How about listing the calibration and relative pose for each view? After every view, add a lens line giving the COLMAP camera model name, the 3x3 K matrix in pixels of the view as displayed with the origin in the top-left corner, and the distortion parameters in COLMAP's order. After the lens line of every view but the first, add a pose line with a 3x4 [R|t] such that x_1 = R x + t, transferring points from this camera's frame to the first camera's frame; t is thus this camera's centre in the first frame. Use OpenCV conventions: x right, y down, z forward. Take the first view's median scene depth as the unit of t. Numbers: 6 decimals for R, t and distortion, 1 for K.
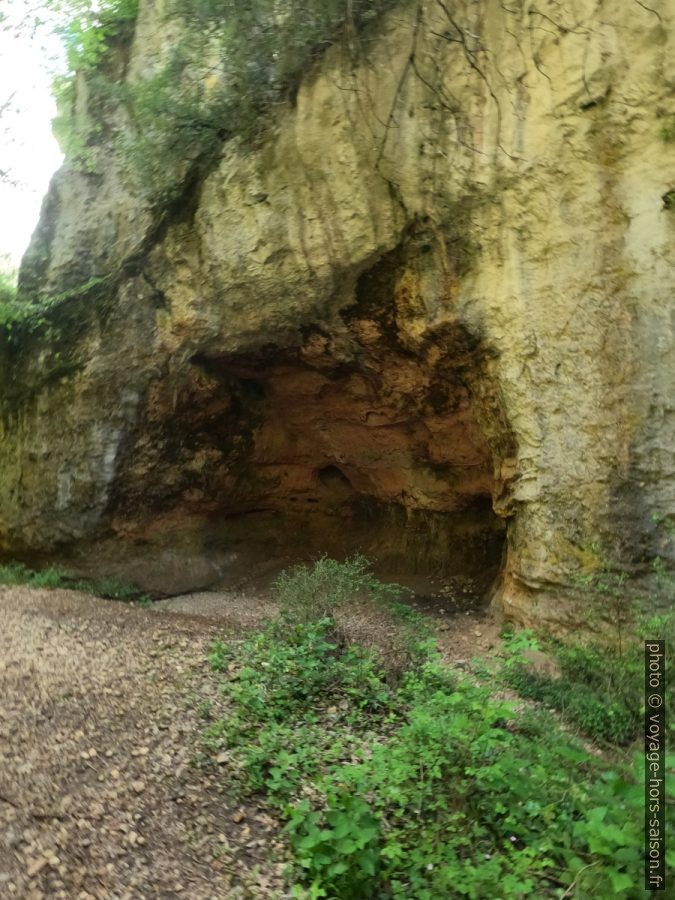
lens RADIAL K [[429.0, 0, 337.5], [0, 429.0, 450.0], [0, 0, 1]] dist [-0.002436, -0.014760]
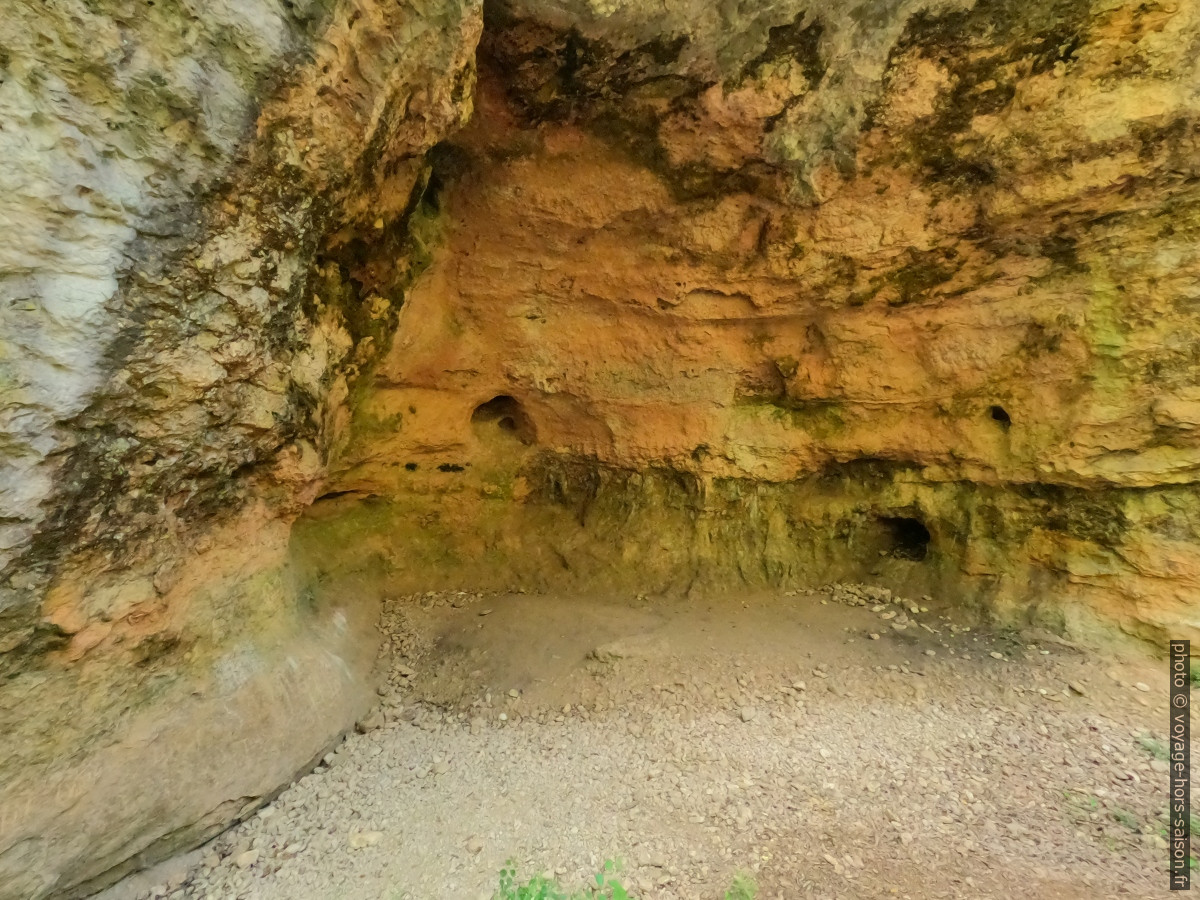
lens RADIAL K [[572.1, 0, 600.0], [0, 572.1, 450.0], [0, 0, 1]] dist [-0.002436, -0.014760]
pose [[0.776315, -0.009699, 0.630270, -0.432061], [-0.053363, 0.995281, 0.081043, 0.049333], [-0.628082, -0.096548, 0.772134, 0.537125]]
